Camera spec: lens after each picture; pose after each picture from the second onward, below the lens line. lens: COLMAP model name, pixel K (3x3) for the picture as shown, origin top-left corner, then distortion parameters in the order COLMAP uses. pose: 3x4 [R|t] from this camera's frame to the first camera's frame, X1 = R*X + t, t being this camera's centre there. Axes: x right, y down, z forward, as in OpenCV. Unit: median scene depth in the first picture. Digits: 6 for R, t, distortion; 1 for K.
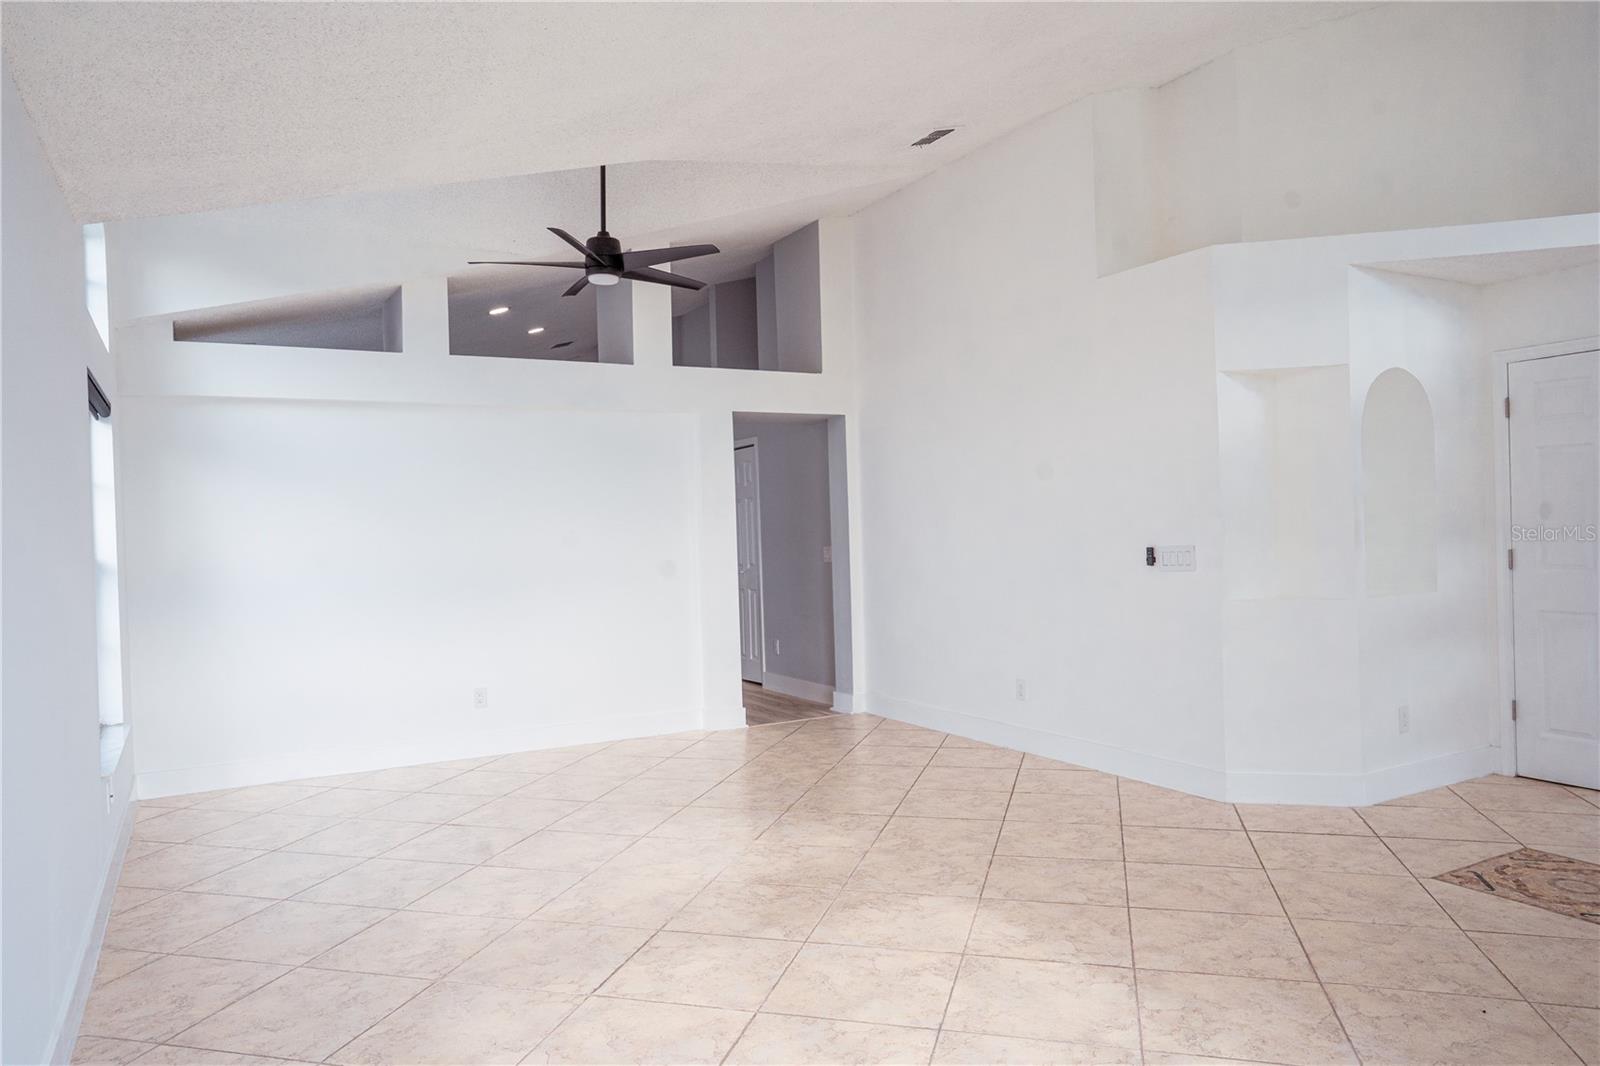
lens RADIAL K [[1064.2, 0, 800.0], [0, 1064.2, 533.0], [0, 0, 1]] dist [-0.035754, 0.054360]
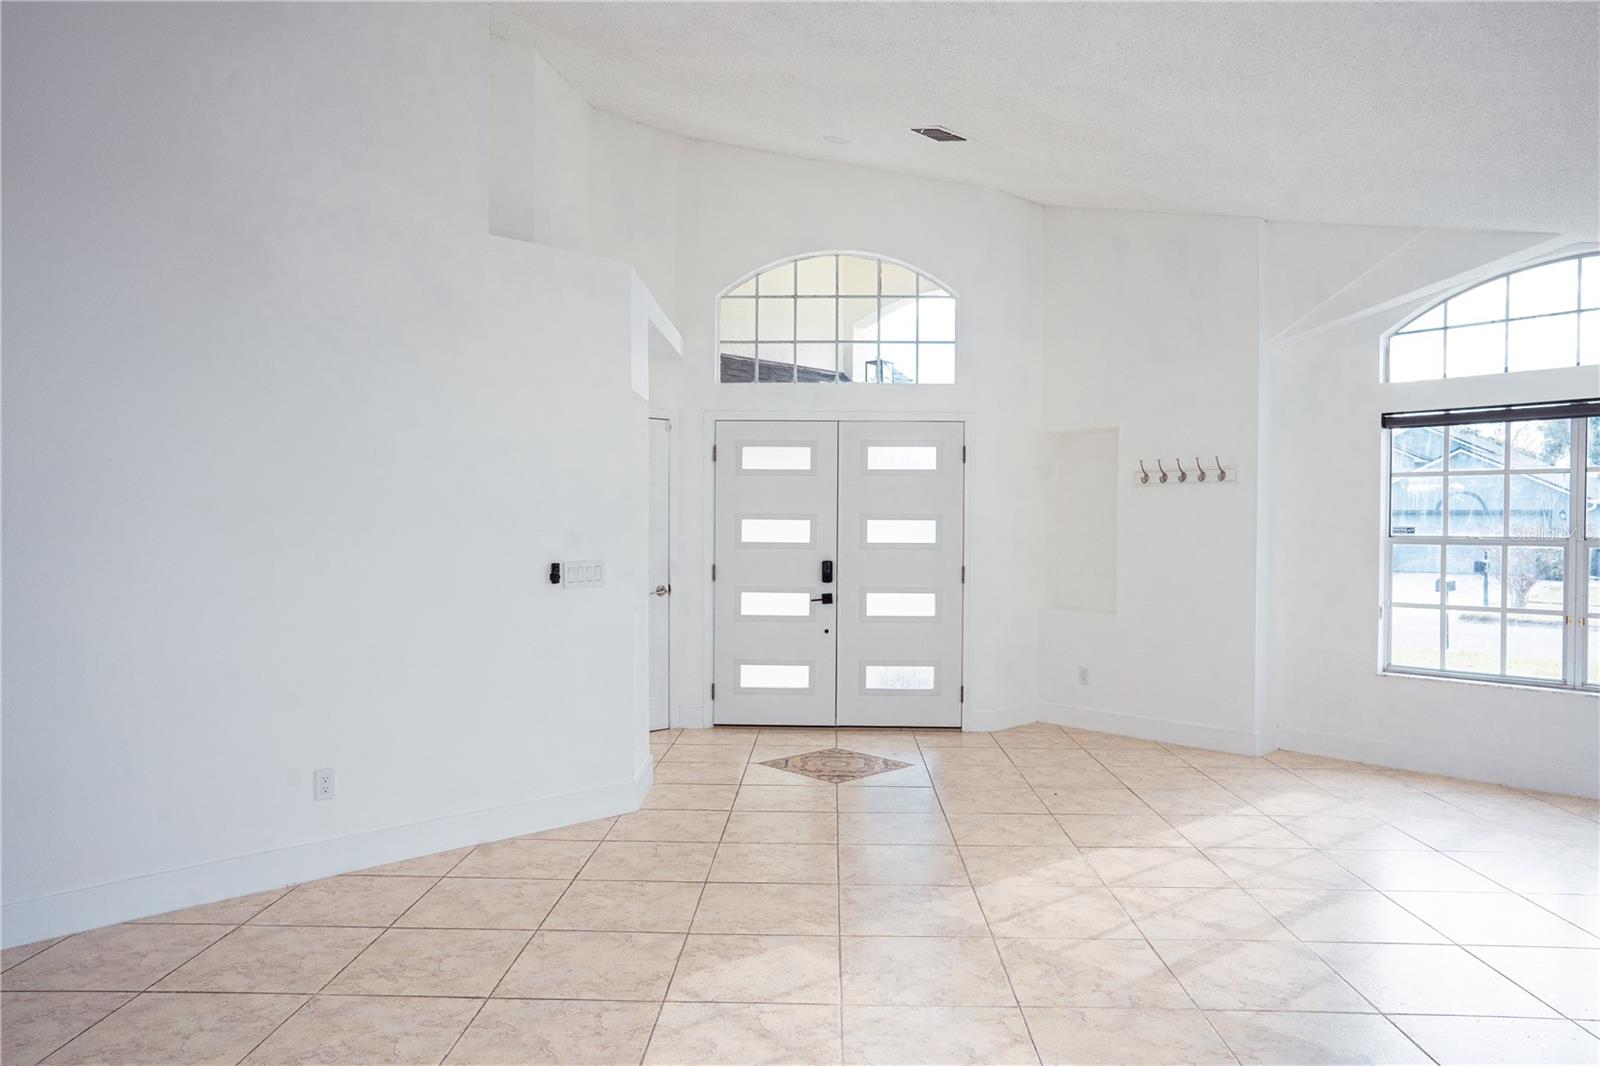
lens RADIAL K [[1064.2, 0, 800.0], [0, 1064.2, 533.0], [0, 0, 1]] dist [-0.035754, 0.054360]
pose [[-0.240835, 0.016795, 0.970421, -0.781861], [0.007044, 0.999854, -0.015557, 0.004374], [-0.970540, 0.003089, -0.240918, 1.340865]]
